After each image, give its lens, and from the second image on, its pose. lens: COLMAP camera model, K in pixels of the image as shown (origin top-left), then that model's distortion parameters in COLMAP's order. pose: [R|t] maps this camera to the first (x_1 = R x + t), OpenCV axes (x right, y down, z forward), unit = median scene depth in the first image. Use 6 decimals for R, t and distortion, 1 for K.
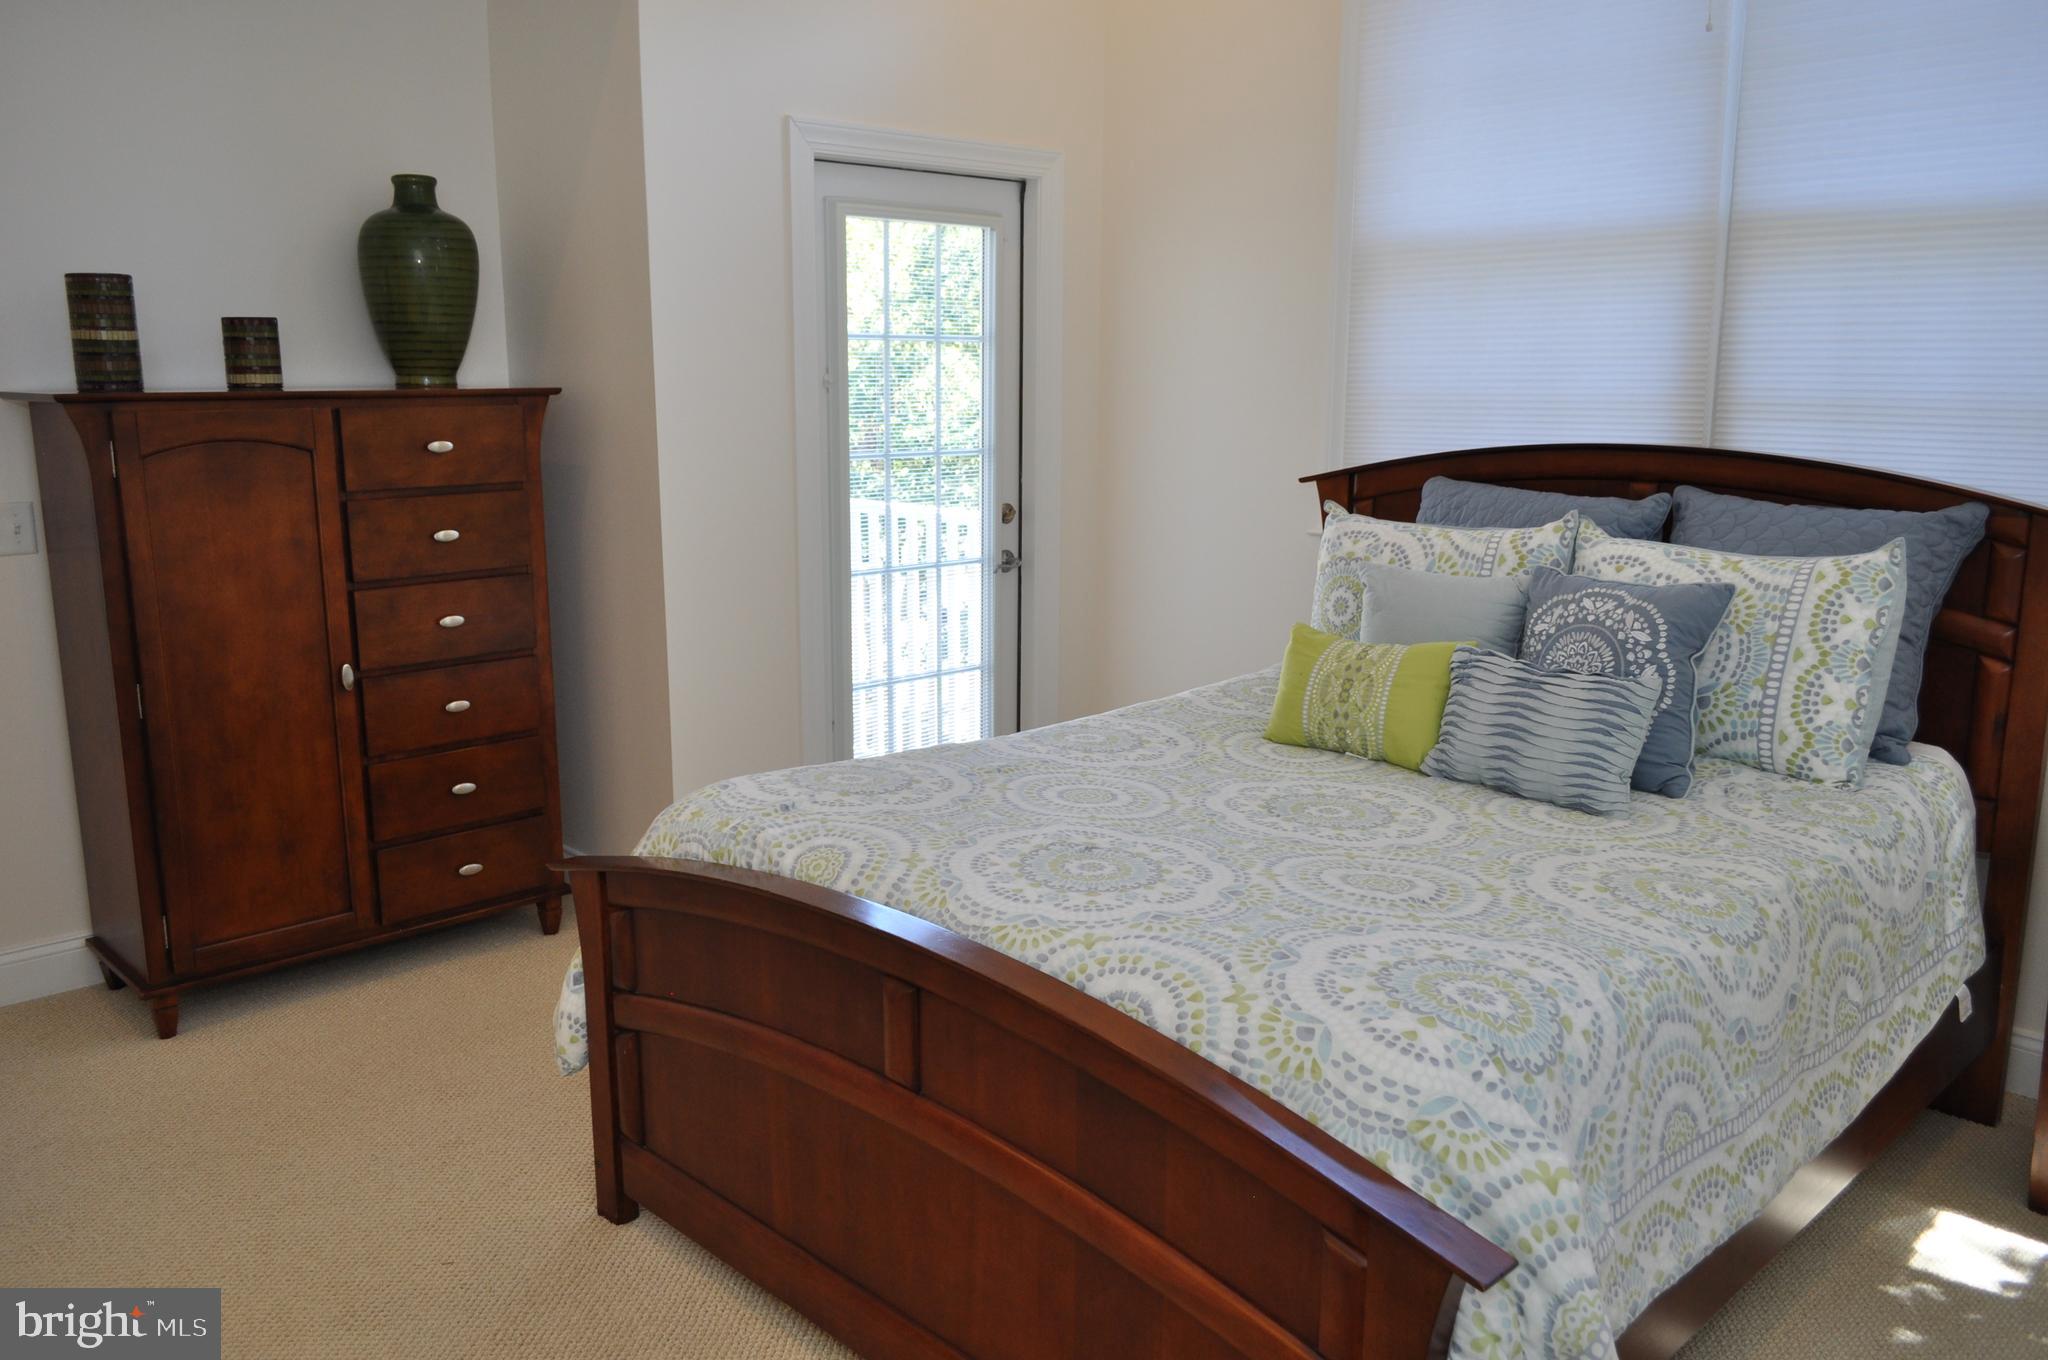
lens RADIAL K [[1593.1, 0, 1025.9], [0, 1593.1, 679.1], [0, 0, 1]] dist [-0.021501, 0.001951]
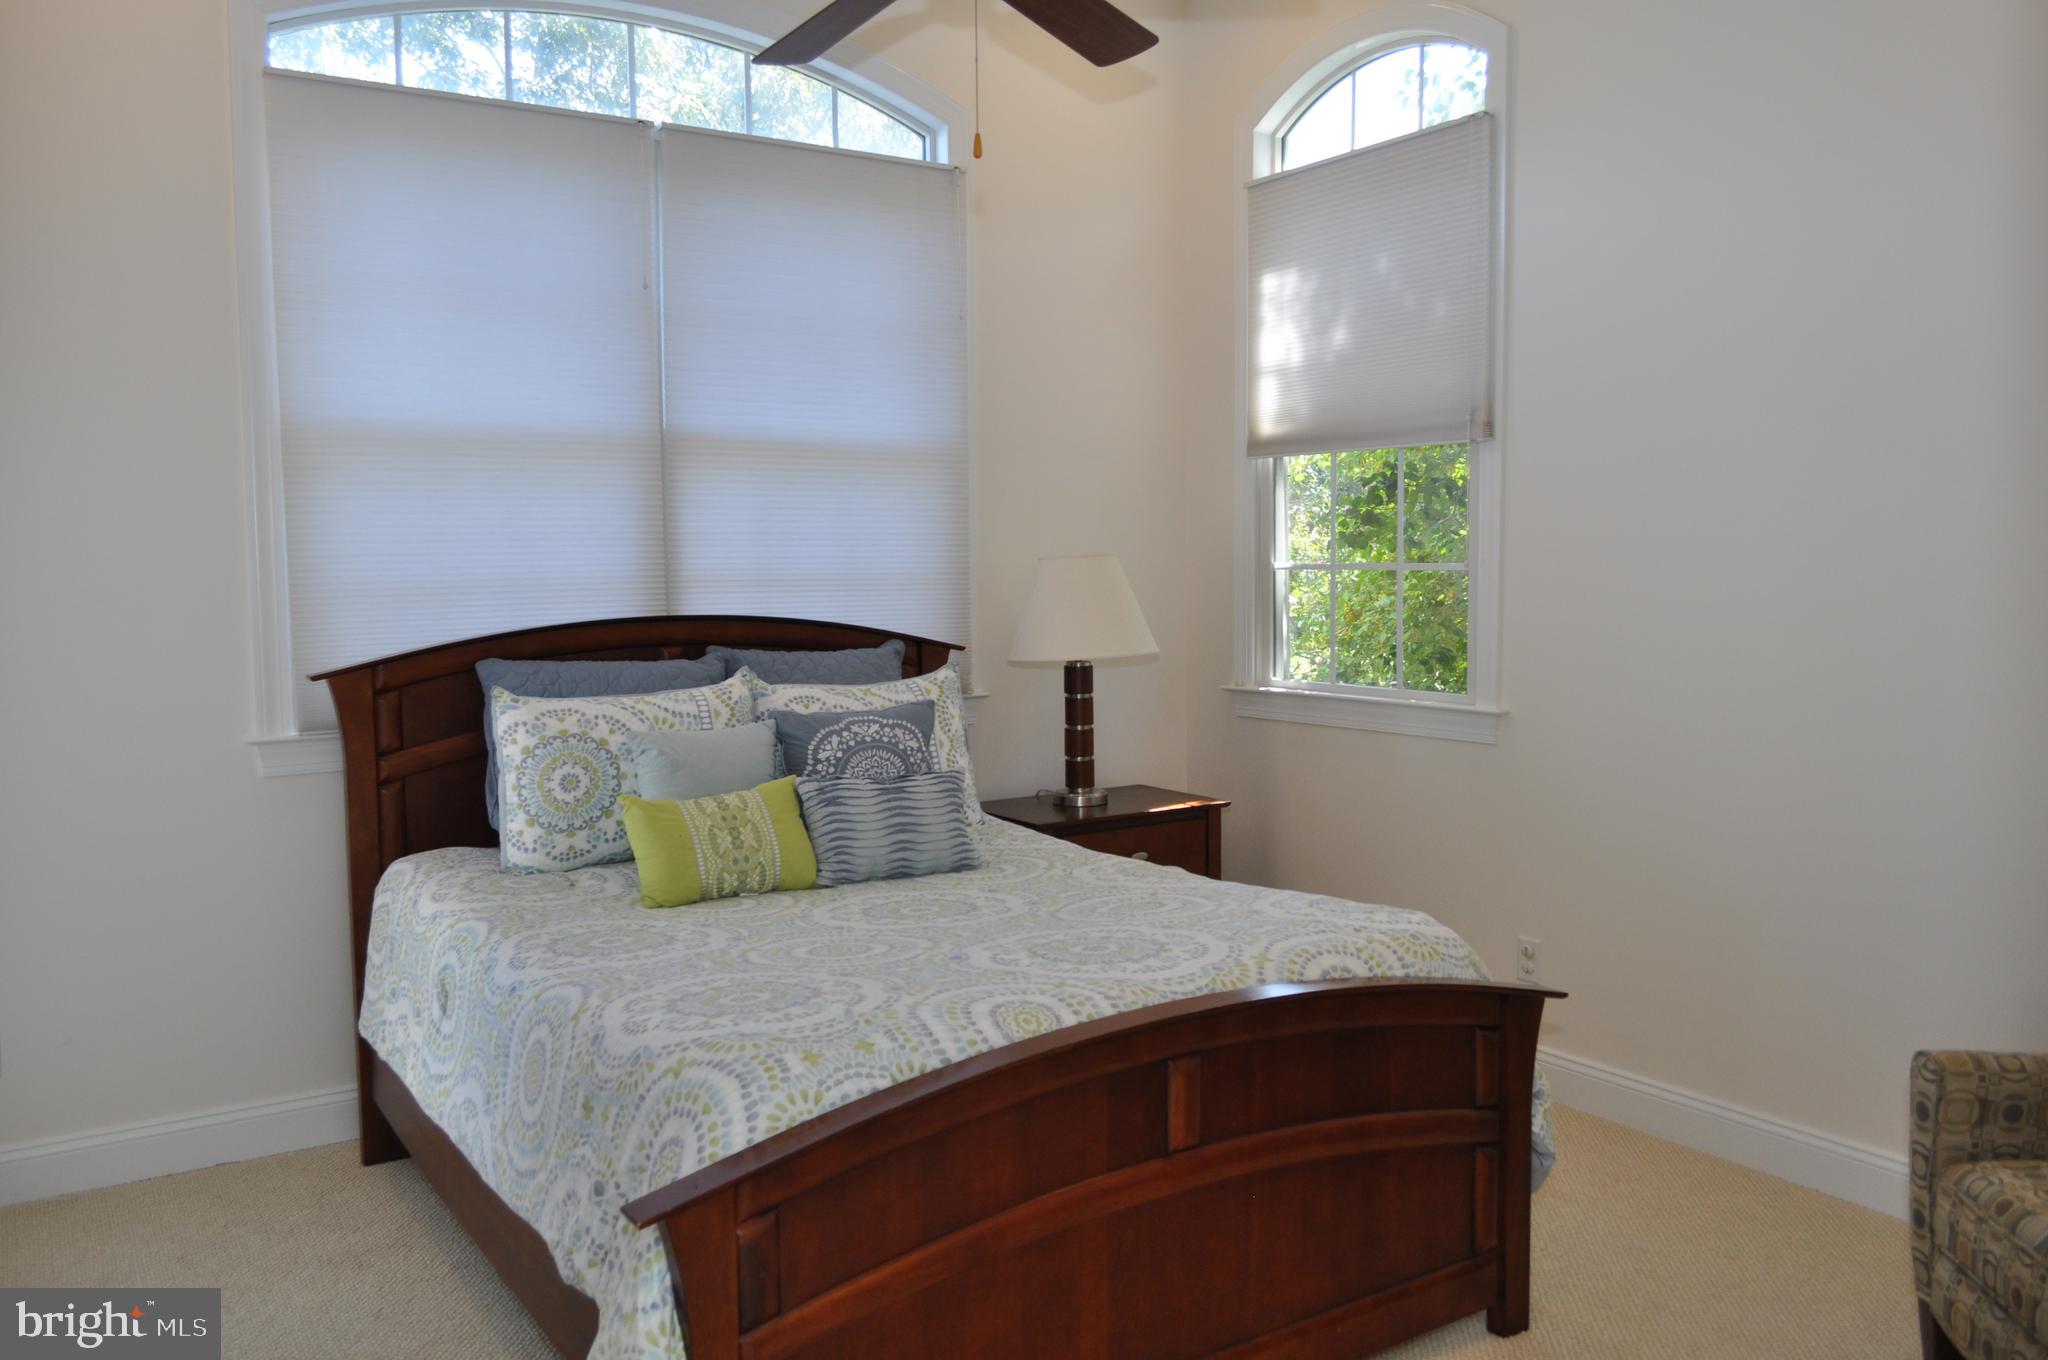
lens RADIAL K [[1593.1, 0, 1026.4], [0, 1593.1, 680.8], [0, 0, 1]] dist [-0.021501, 0.001951]
pose [[0.183530, -0.076119, 0.980062, -0.876439], [0.198582, 0.979313, 0.038874, -0.107288], [-0.962747, 0.187488, 0.194850, 0.591752]]
